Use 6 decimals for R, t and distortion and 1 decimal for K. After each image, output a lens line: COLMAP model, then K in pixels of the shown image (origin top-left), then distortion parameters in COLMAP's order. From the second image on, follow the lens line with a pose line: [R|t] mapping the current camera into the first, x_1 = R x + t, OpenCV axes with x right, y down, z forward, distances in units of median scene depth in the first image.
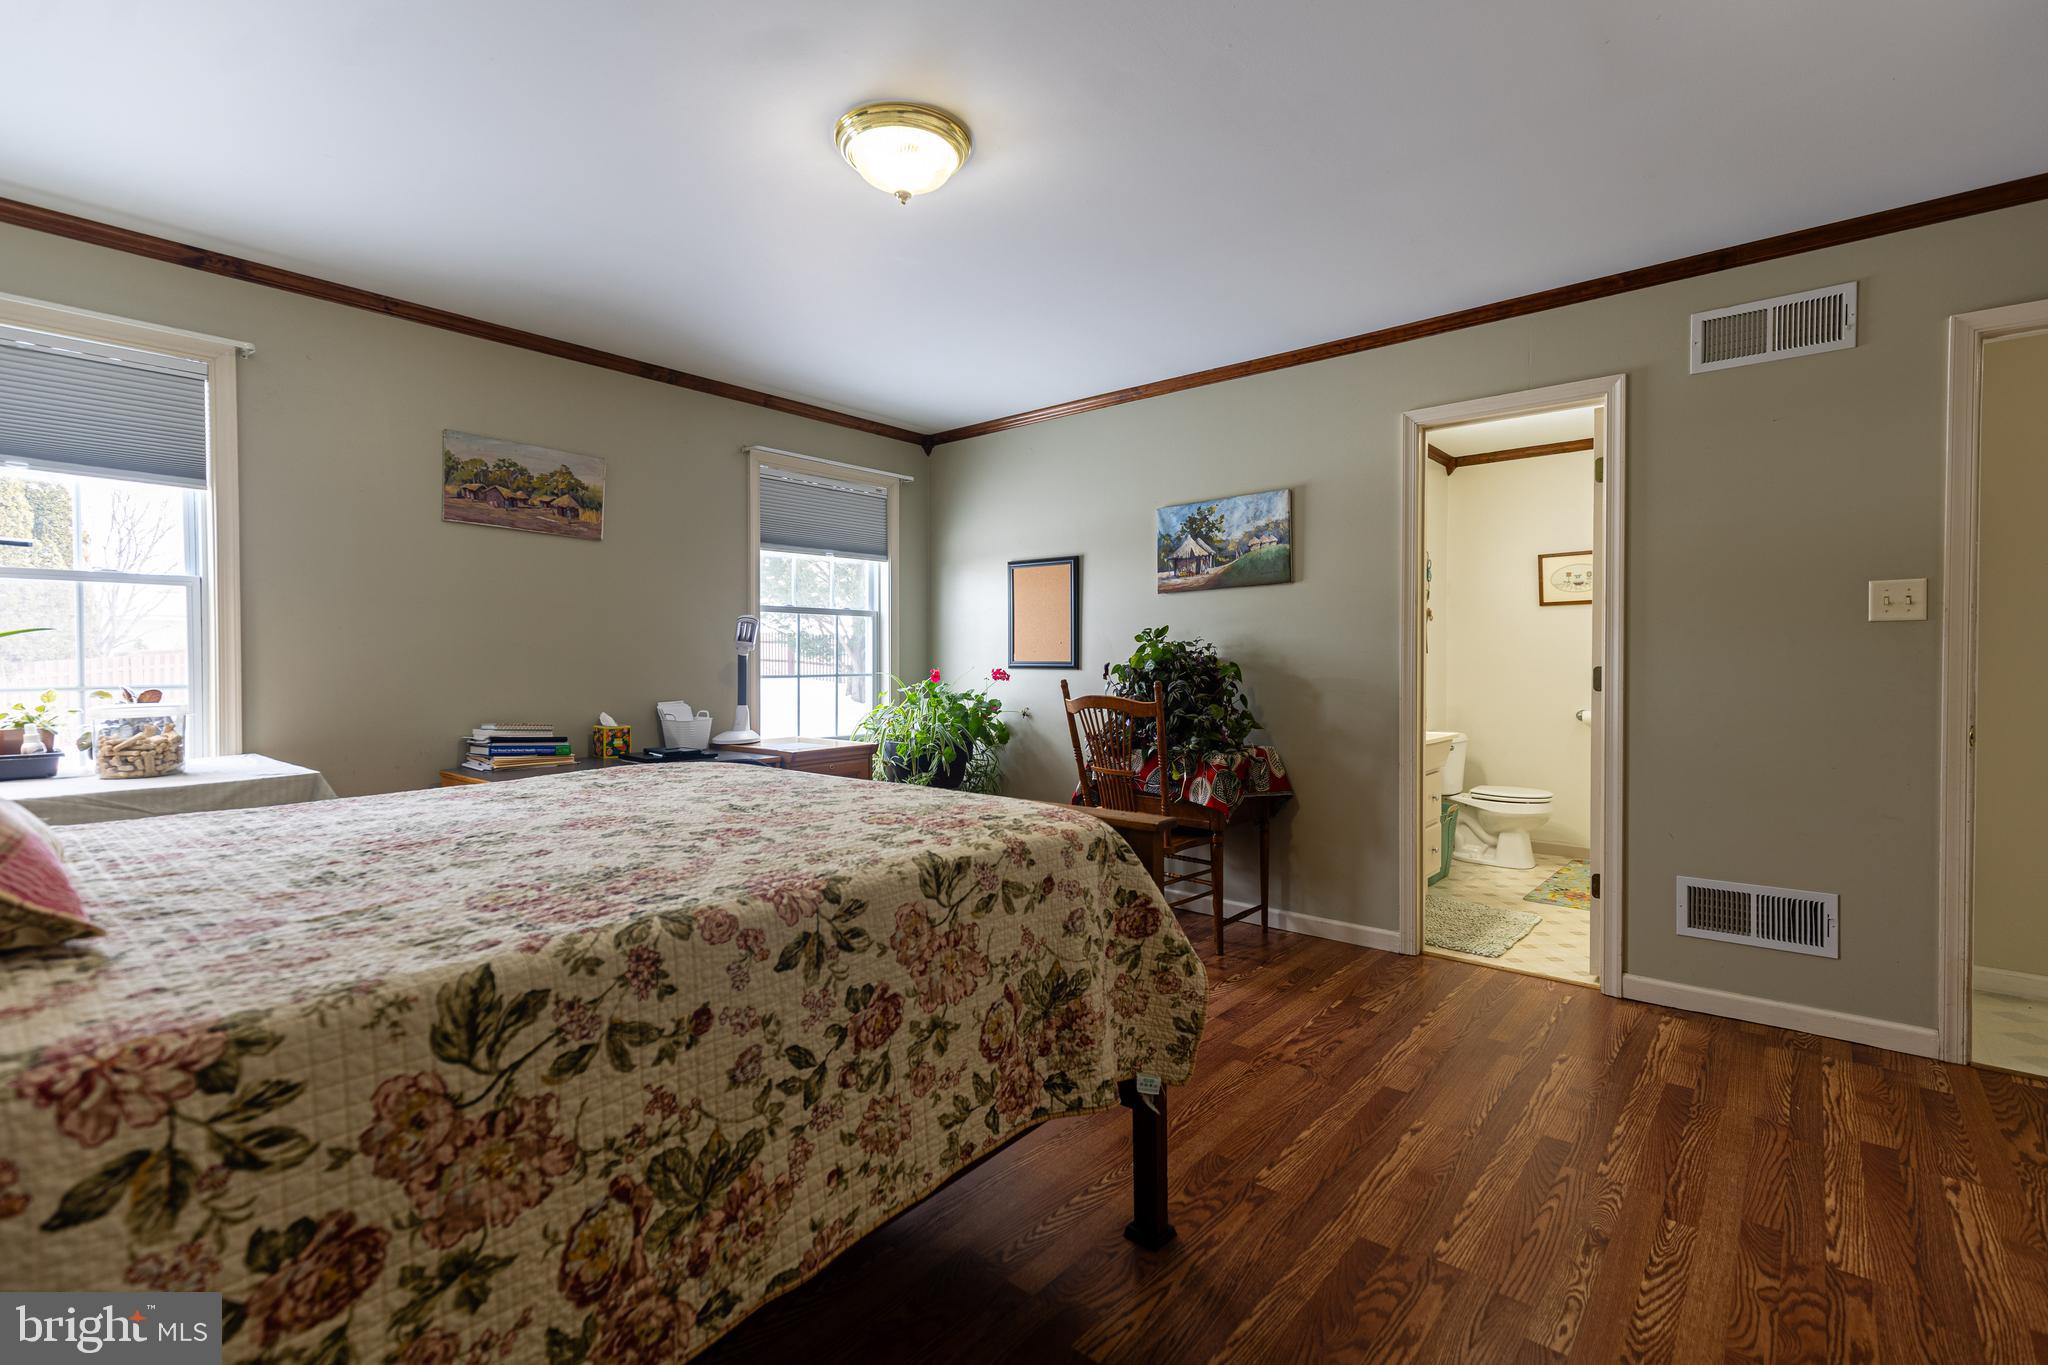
lens RADIAL K [[921.0, 0, 1027.9], [0, 921.0, 674.0], [0, 0, 1]] dist [0.008905, -0.001887]
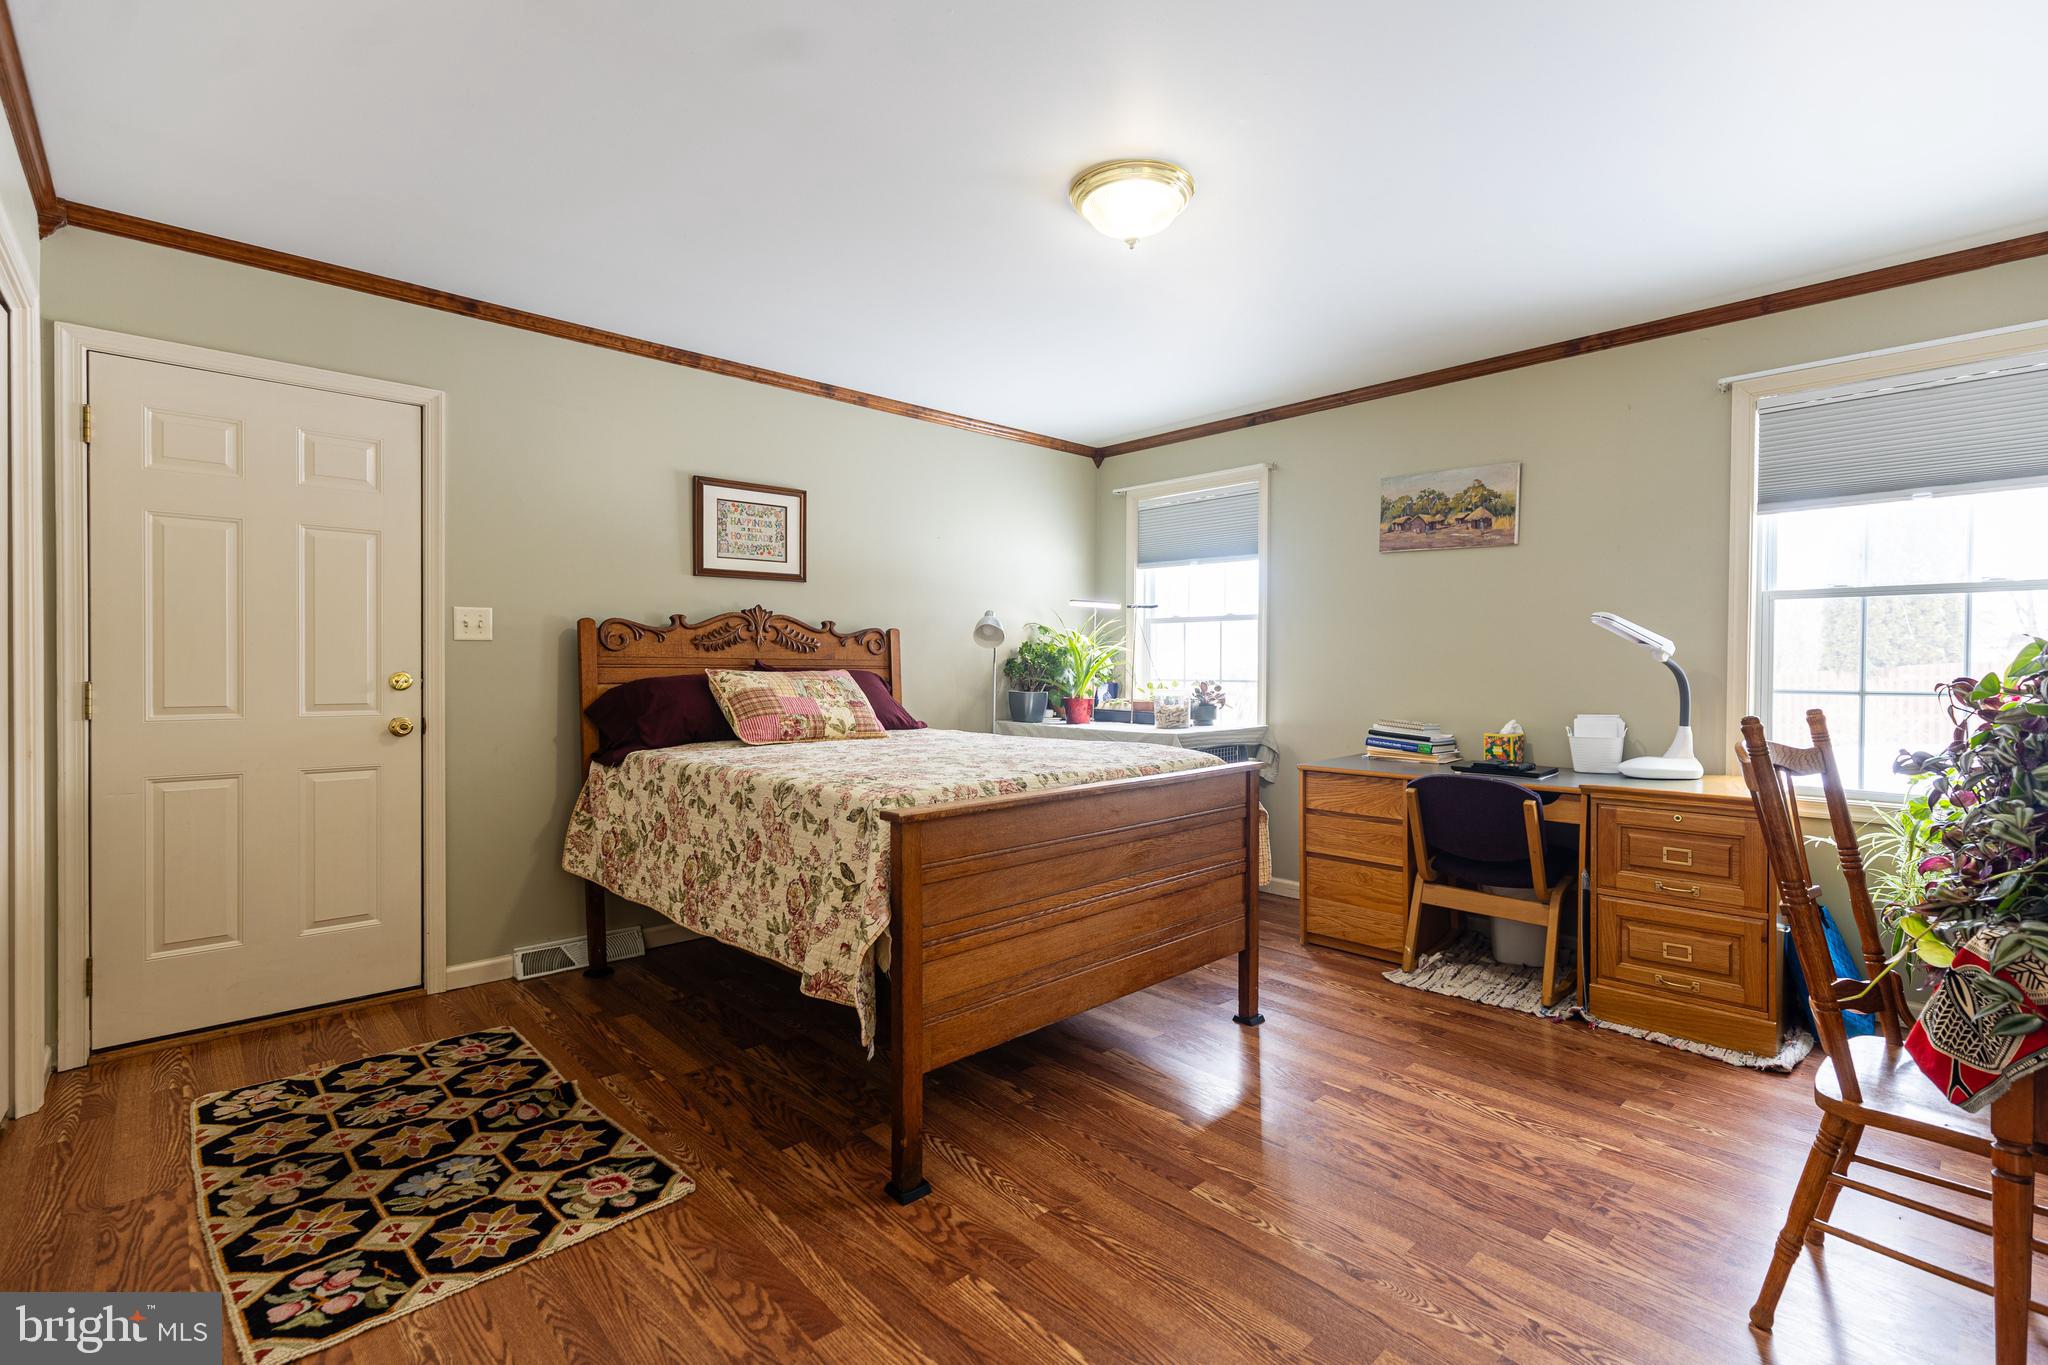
lens RADIAL K [[921.0, 0, 1033.2], [0, 921.0, 681.7], [0, 0, 1]] dist [0.008905, -0.001887]
pose [[-0.112811, 0.020496, -0.993405, 0.632925], [-0.018345, 0.999574, 0.022706, -0.013535], [0.993447, 0.020785, -0.112387, 0.667474]]
